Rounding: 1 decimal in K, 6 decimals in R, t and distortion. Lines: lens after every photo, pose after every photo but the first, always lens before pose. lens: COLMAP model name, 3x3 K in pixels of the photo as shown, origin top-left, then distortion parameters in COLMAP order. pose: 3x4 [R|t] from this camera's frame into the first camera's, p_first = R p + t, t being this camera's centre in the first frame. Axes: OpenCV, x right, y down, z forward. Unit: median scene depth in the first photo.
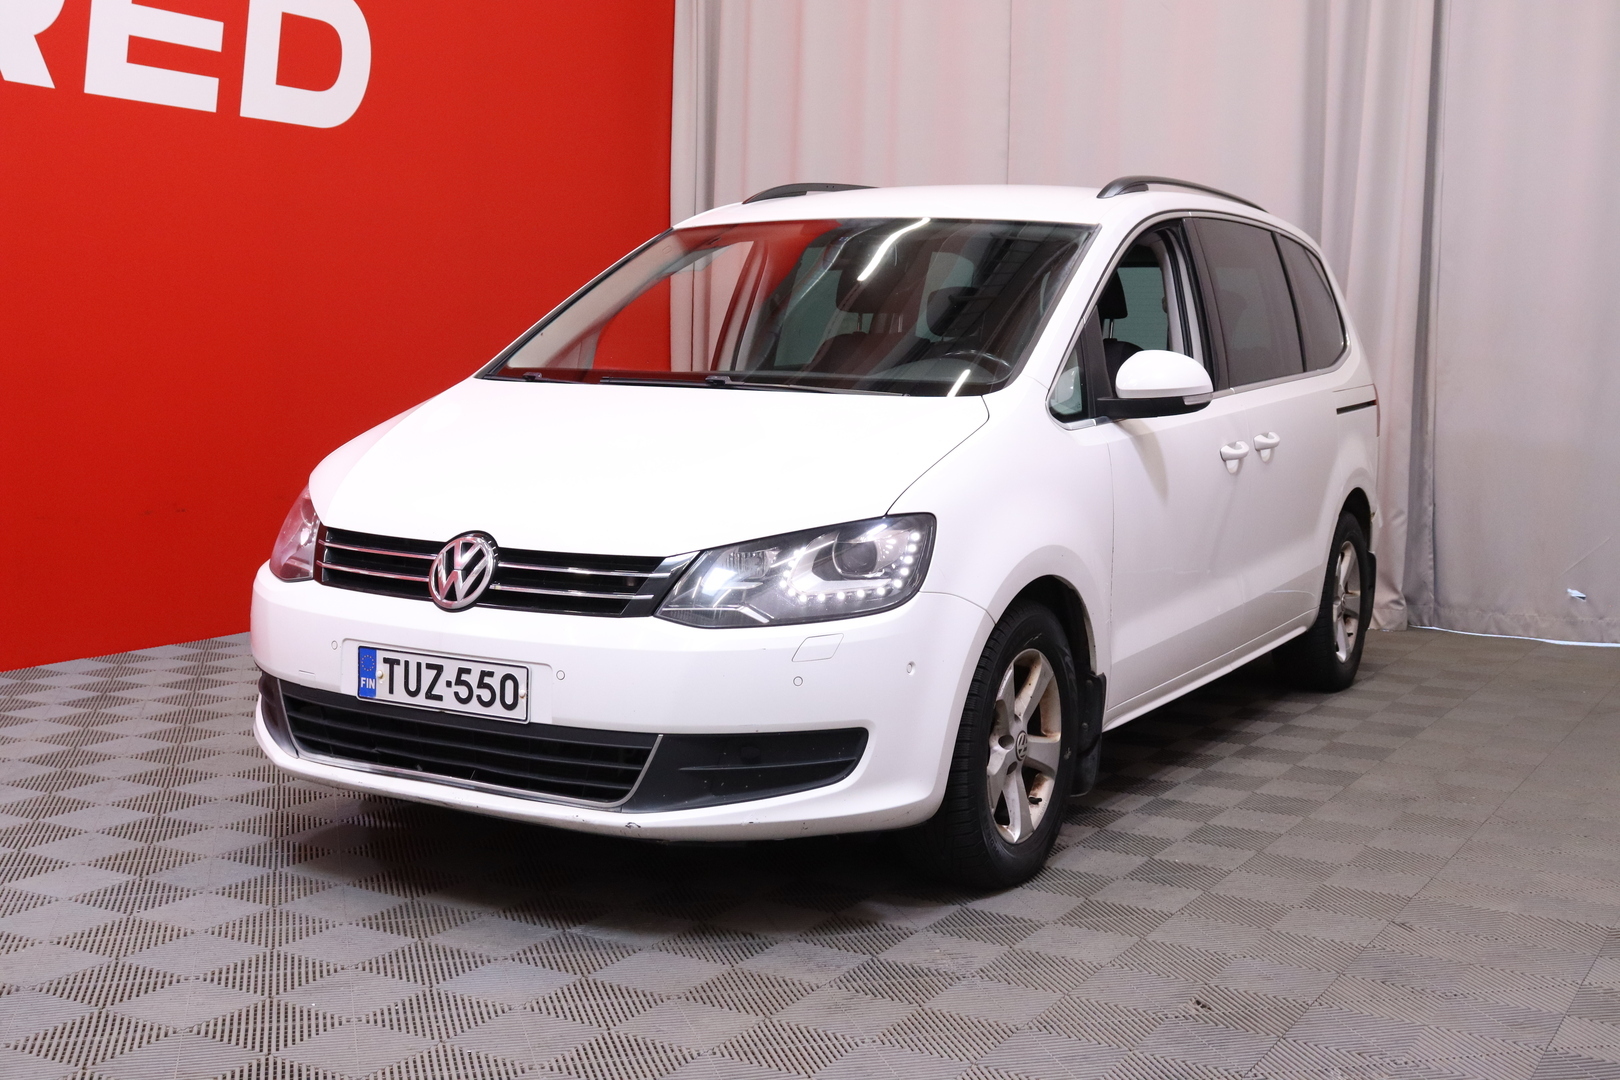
lens RADIAL K [[1928.3, 0, 810.0], [0, 1928.3, 540.0], [0, 0, 1]] dist [0.002285, 0.002421]
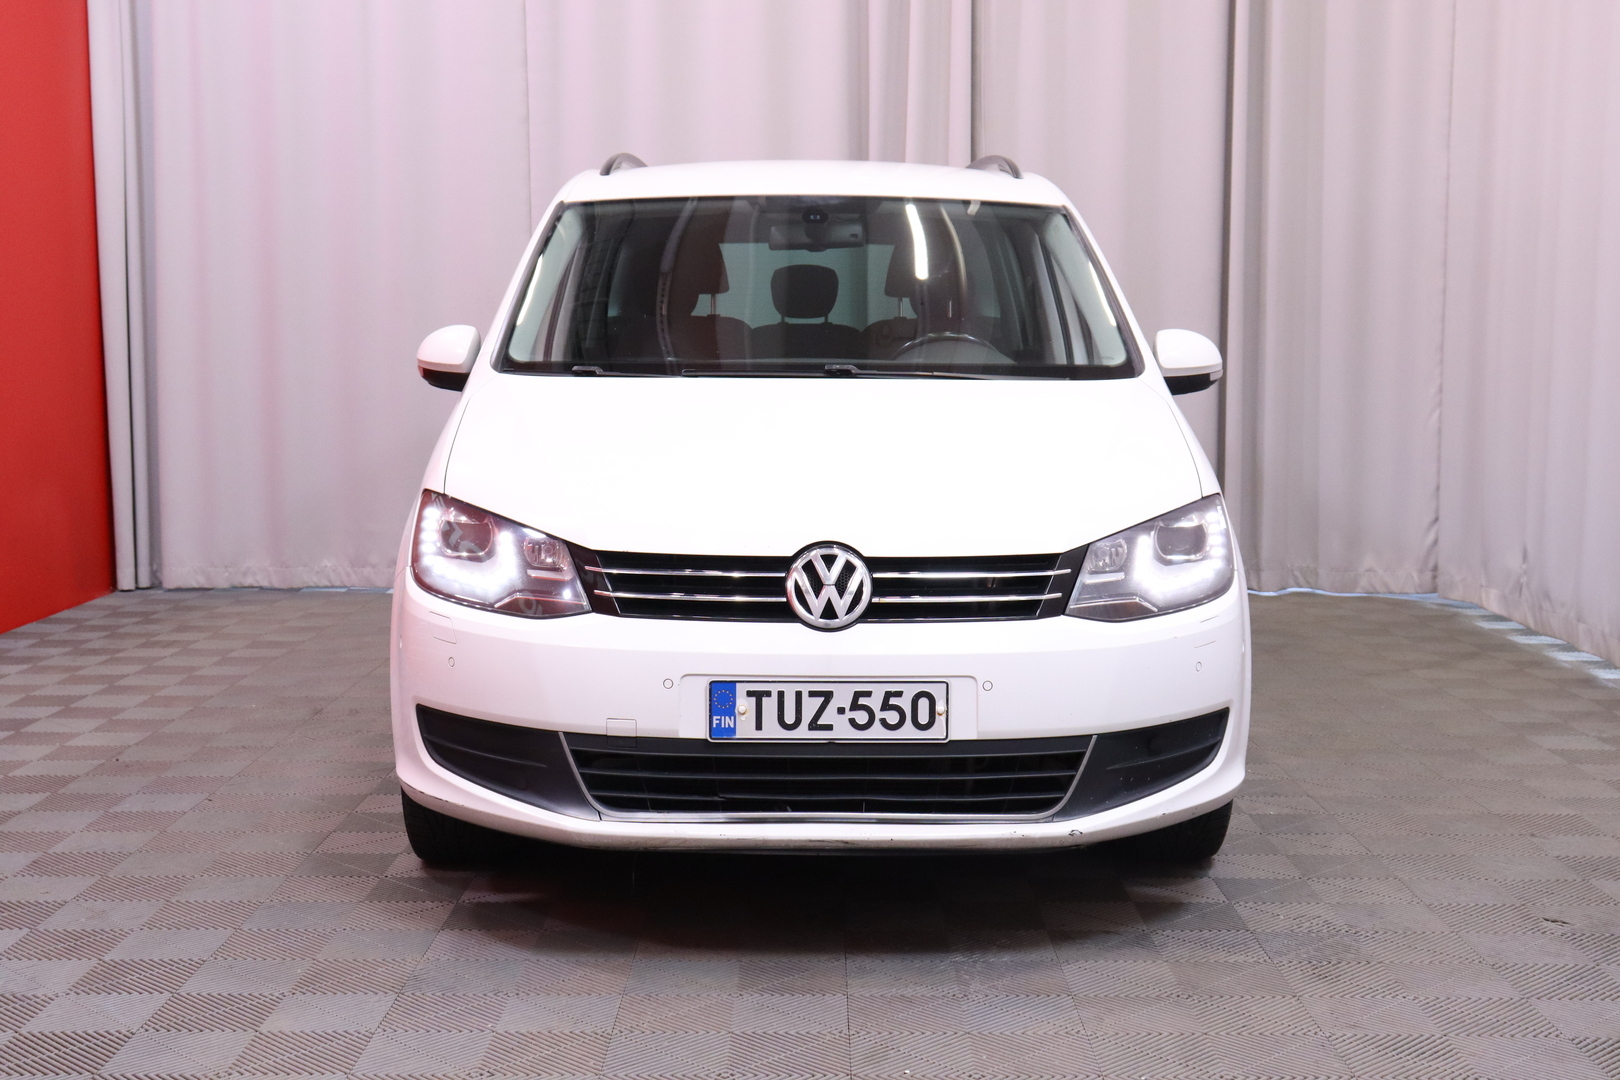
lens RADIAL K [[2124.1, 0, 810.0], [0, 2124.1, 540.0], [0, 0, 1]] dist [-0.004939, 0.016662]
pose [[0.865390, -0.067992, 0.496465, -0.690675], [0.066421, 0.997574, 0.020840, -0.027449], [-0.496678, 0.014941, 0.867806, 0.136416]]
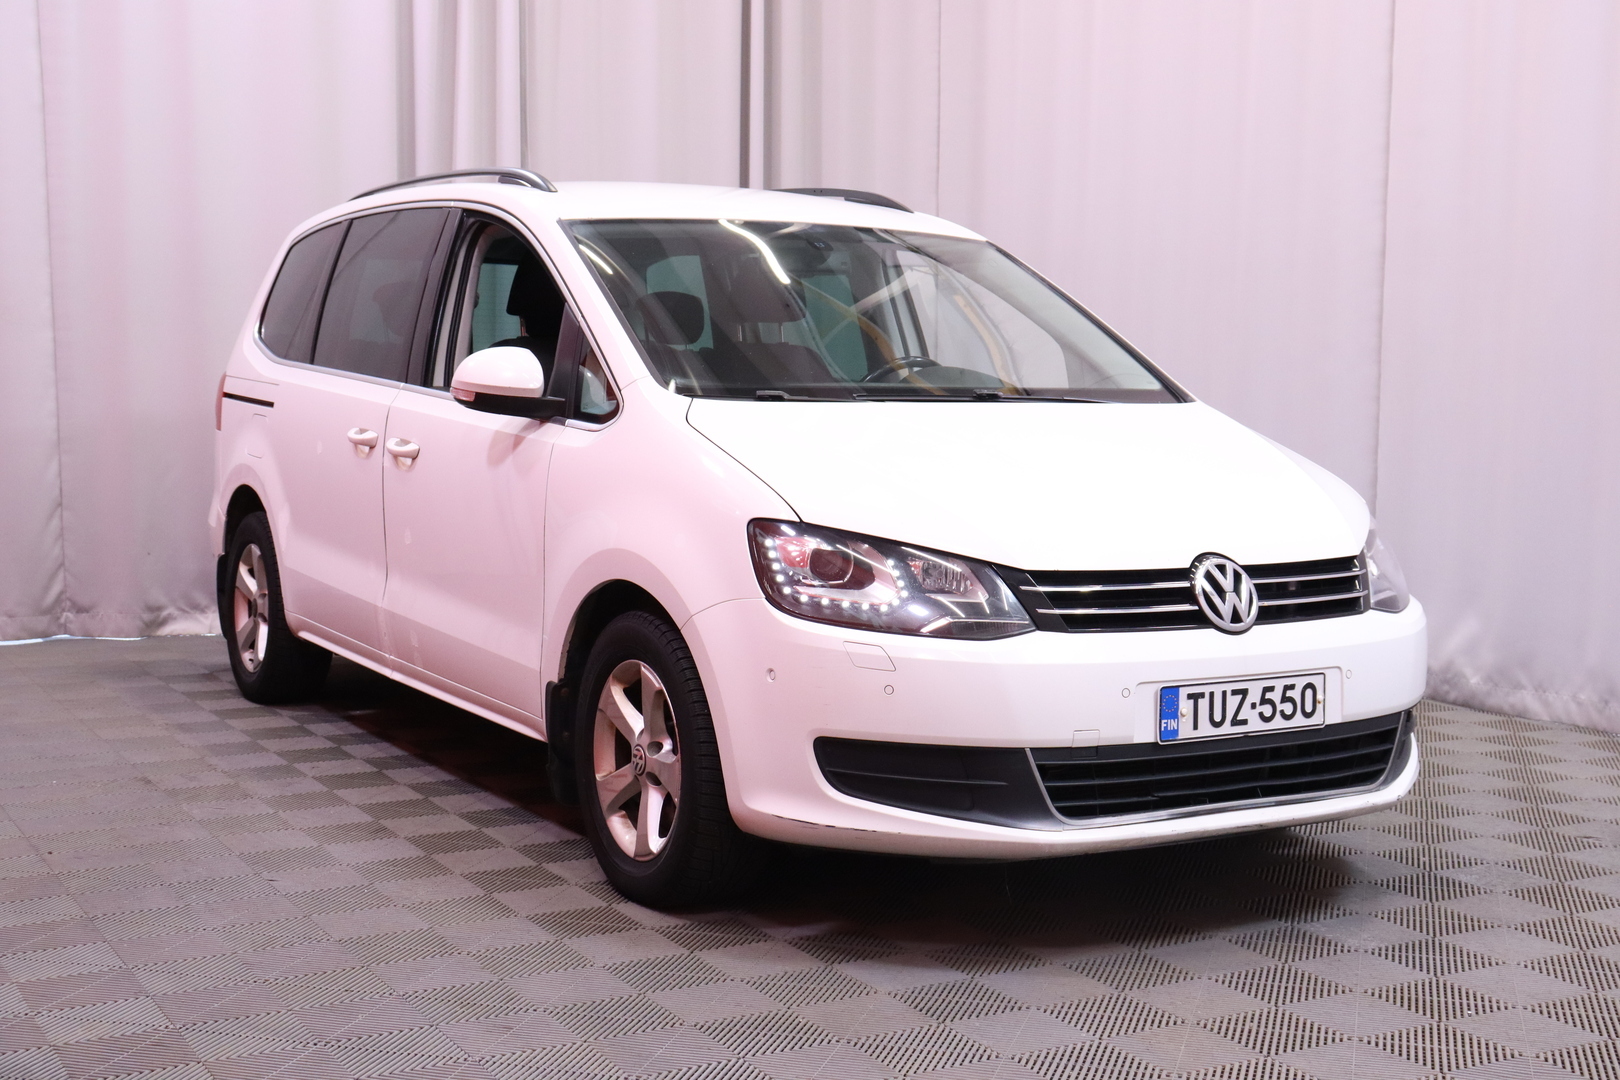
lens RADIAL K [[2106.8, 0, 810.0], [0, 2106.8, 540.0], [0, 0, 1]] dist [-0.015854, 0.001411]
pose [[0.504508, -0.090065, 0.858697, -1.224091], [0.088758, 0.994686, 0.052181, -0.087068], [-0.858833, 0.049890, 0.509820, 0.637881]]
